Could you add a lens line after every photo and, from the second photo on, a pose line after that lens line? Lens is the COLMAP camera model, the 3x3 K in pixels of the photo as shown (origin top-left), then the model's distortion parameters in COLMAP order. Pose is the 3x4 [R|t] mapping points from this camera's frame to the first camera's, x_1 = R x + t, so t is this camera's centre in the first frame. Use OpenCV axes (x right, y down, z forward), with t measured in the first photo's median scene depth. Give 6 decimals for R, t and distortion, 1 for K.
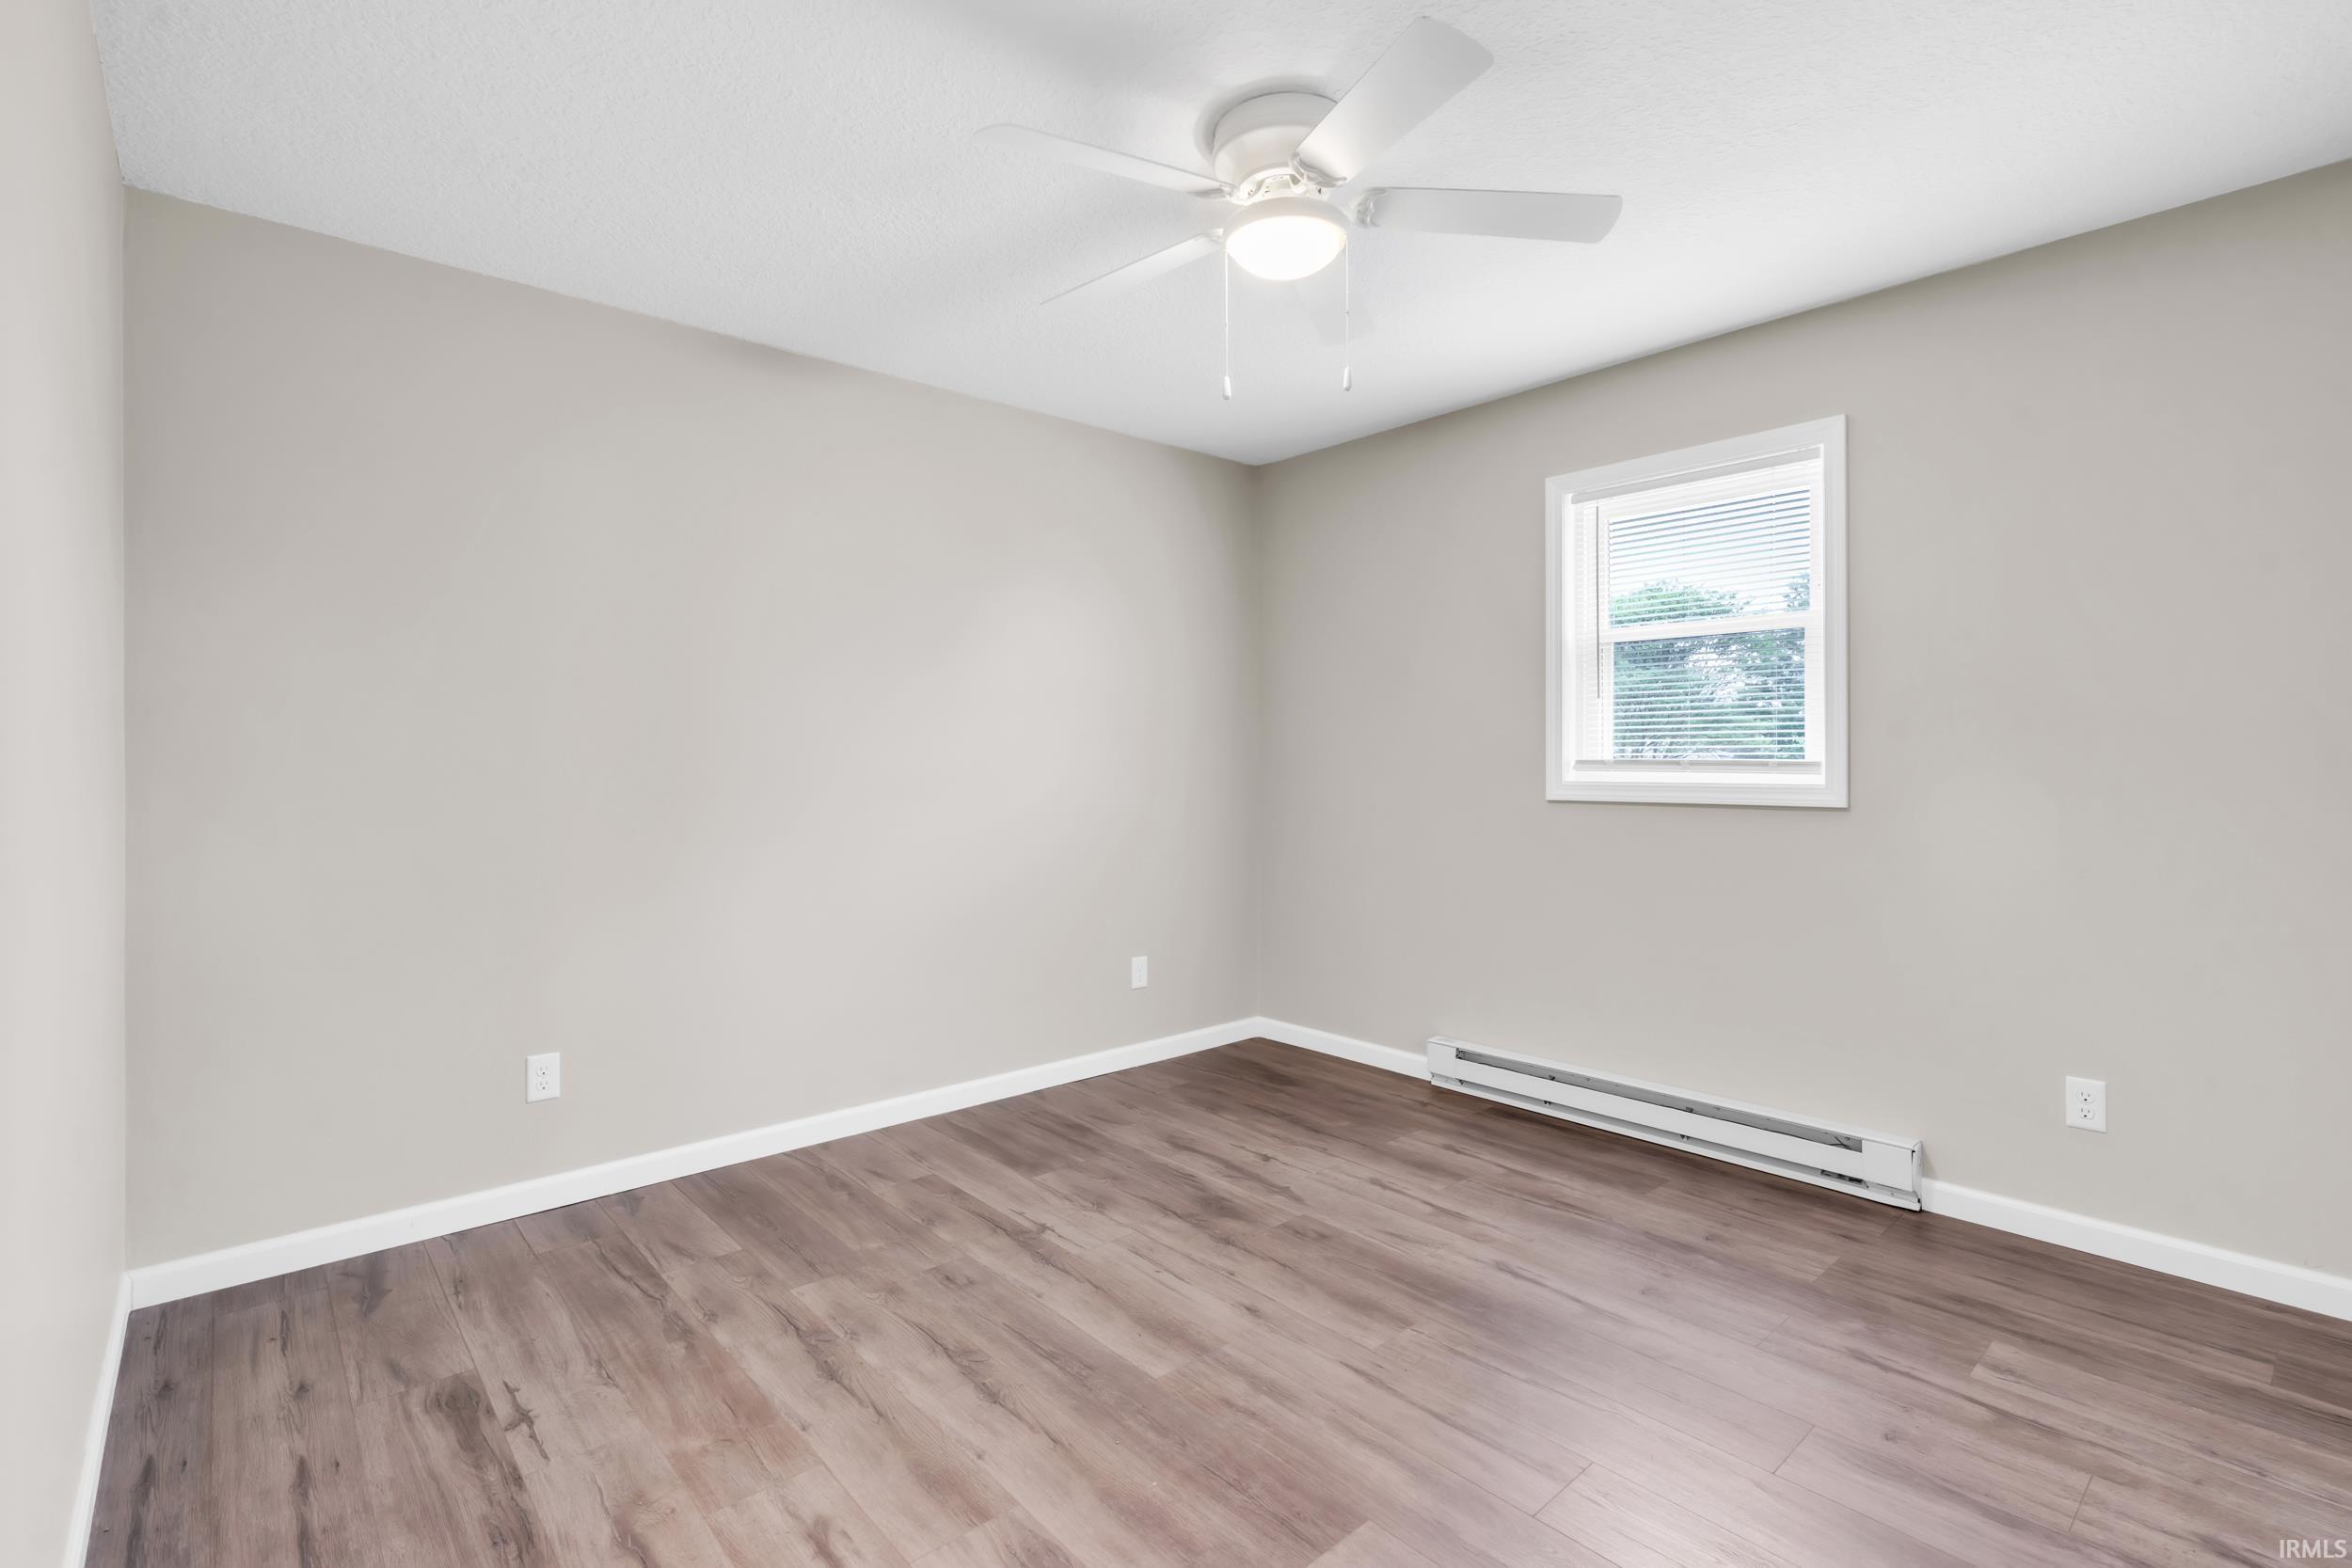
lens RADIAL K [[1073.5, 0, 1199.8], [0, 1073.5, 760.6], [0, 0, 1]] dist [-0.021440, 0.007988]
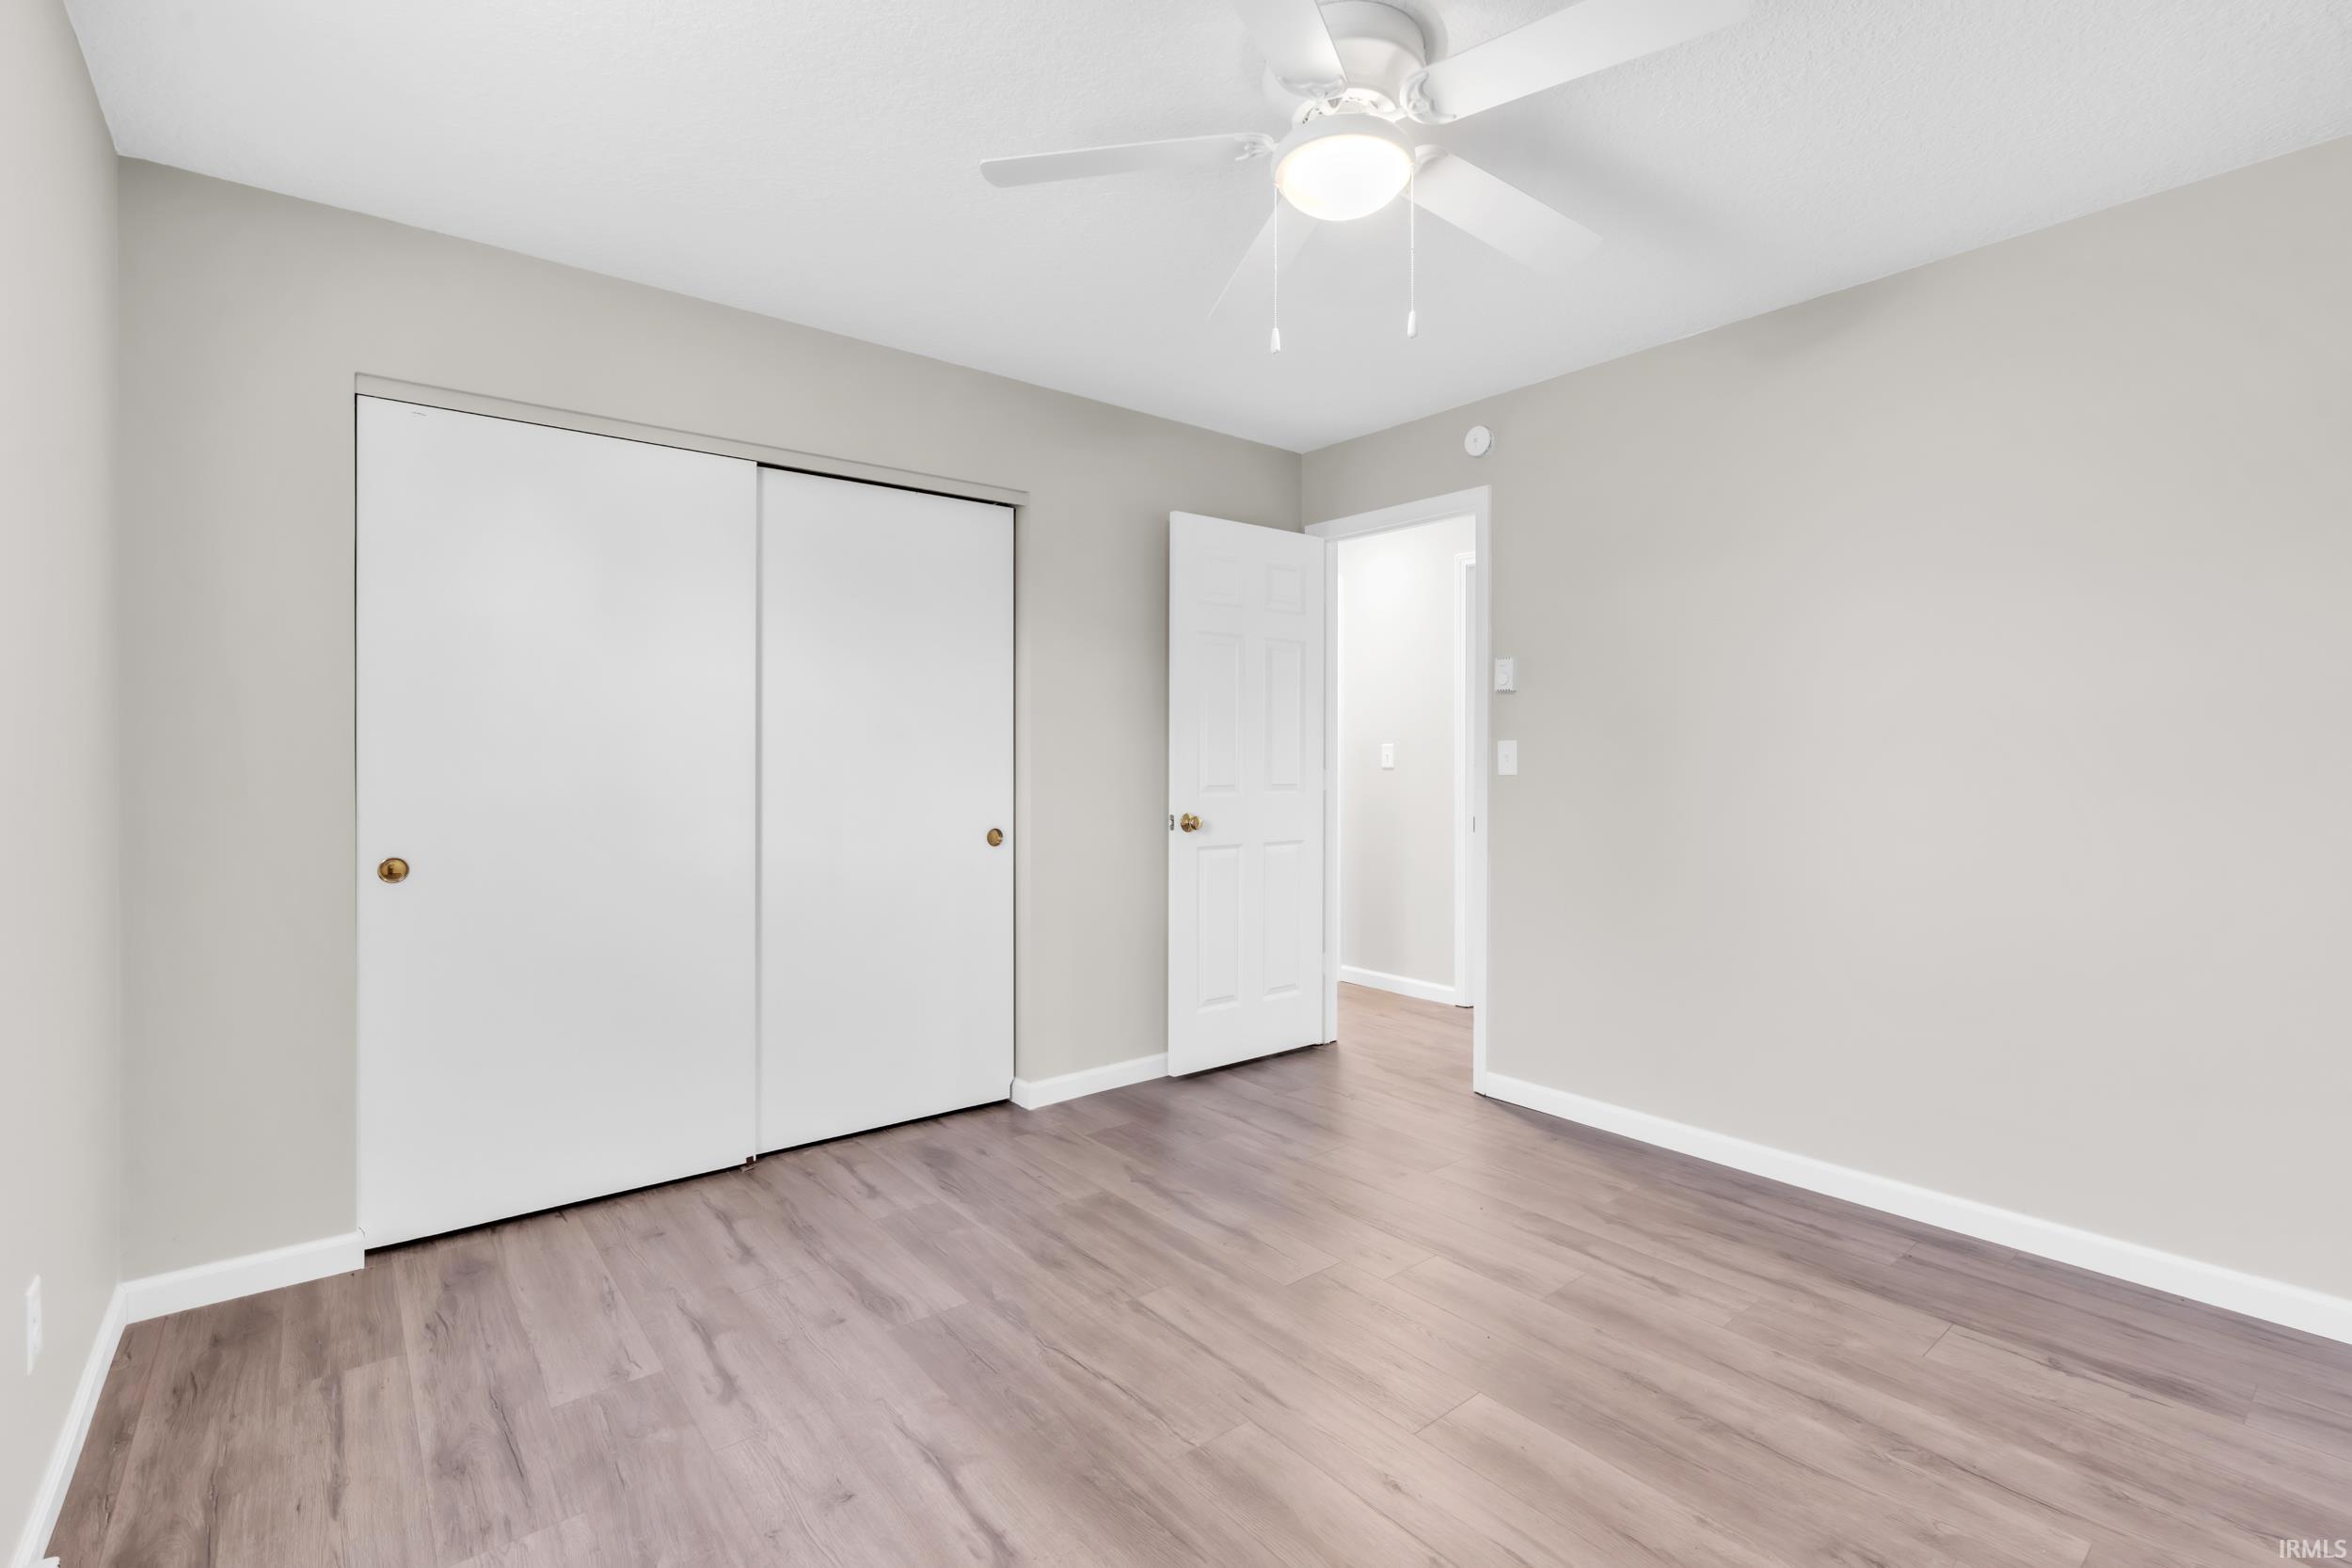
lens RADIAL K [[1067.1, 0, 1193.8], [0, 1067.1, 760.3], [0, 0, 1]] dist [0.002349, -0.000574]
pose [[-0.998991, 0.004301, 0.044702, 0.137615], [0.004603, 0.999967, 0.006638, -0.003198], [-0.044672, 0.006837, -0.998978, 1.581498]]
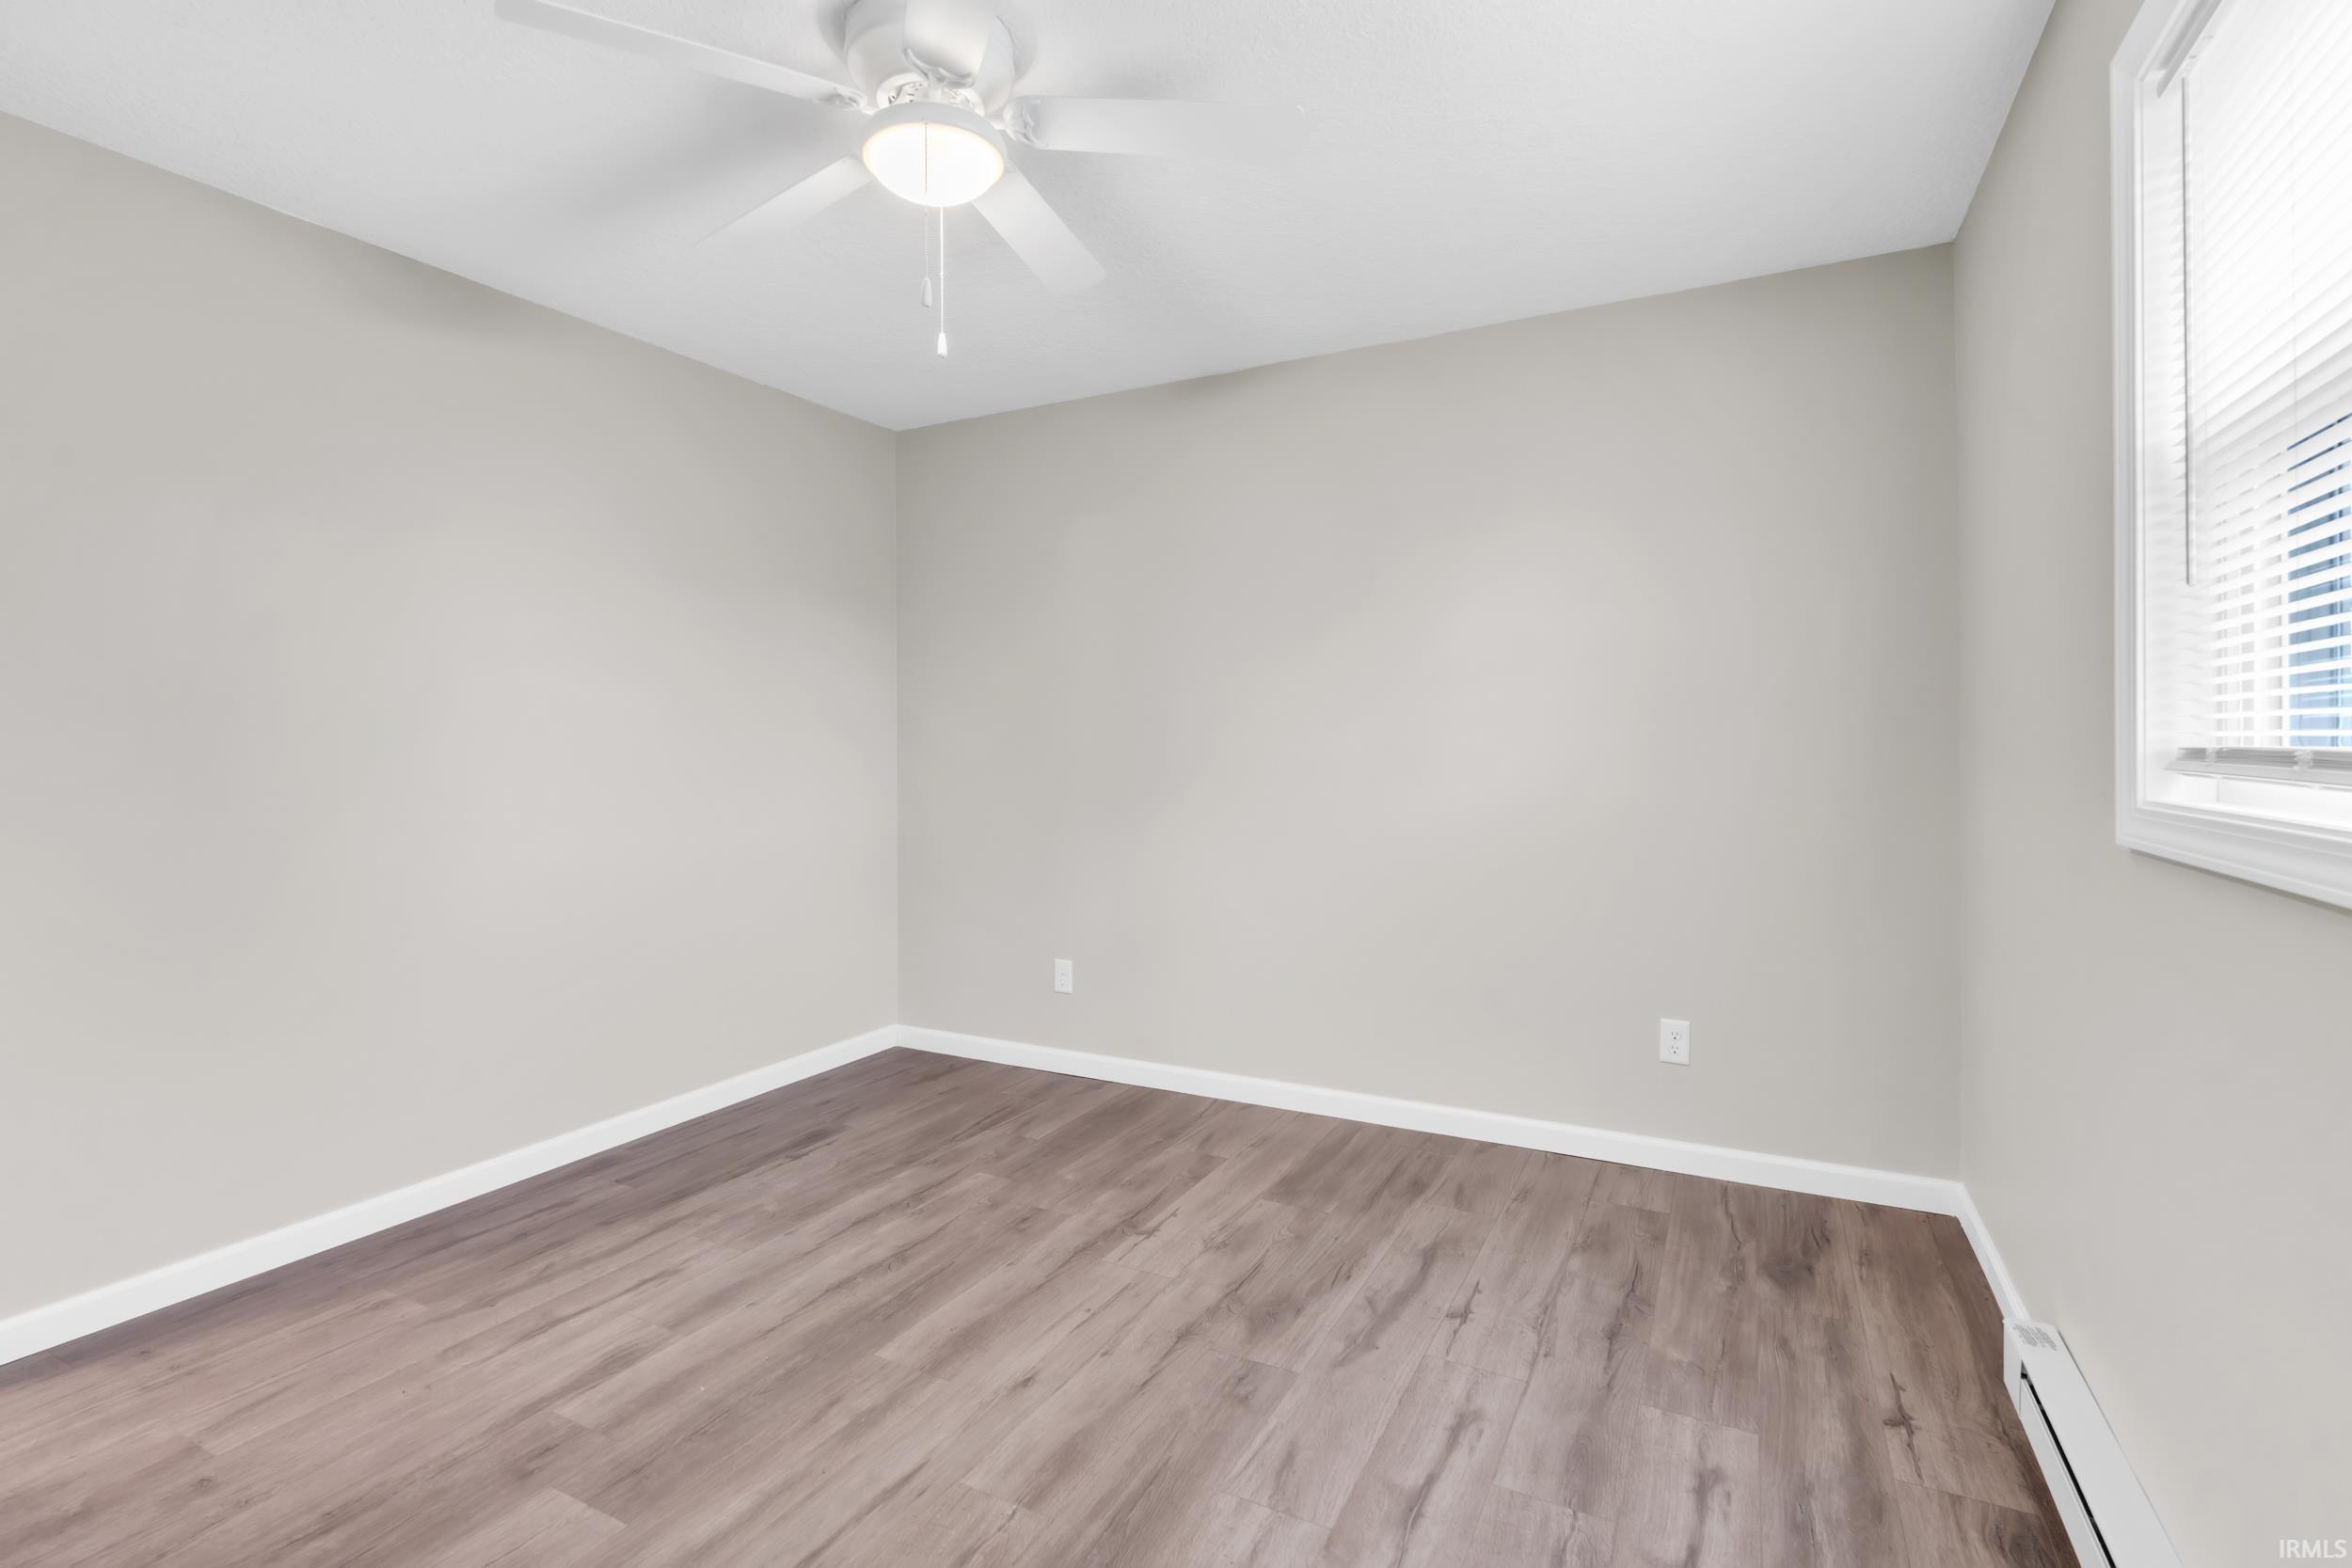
lens RADIAL K [[1073.5, 0, 1199.8], [0, 1073.5, 760.6], [0, 0, 1]] dist [-0.021440, 0.007988]
pose [[0.358722, 0.014143, -0.933337, 0.808306], [0.000913, 0.999879, 0.015502, -0.002393], [0.933444, -0.006413, 0.358666, 0.742226]]
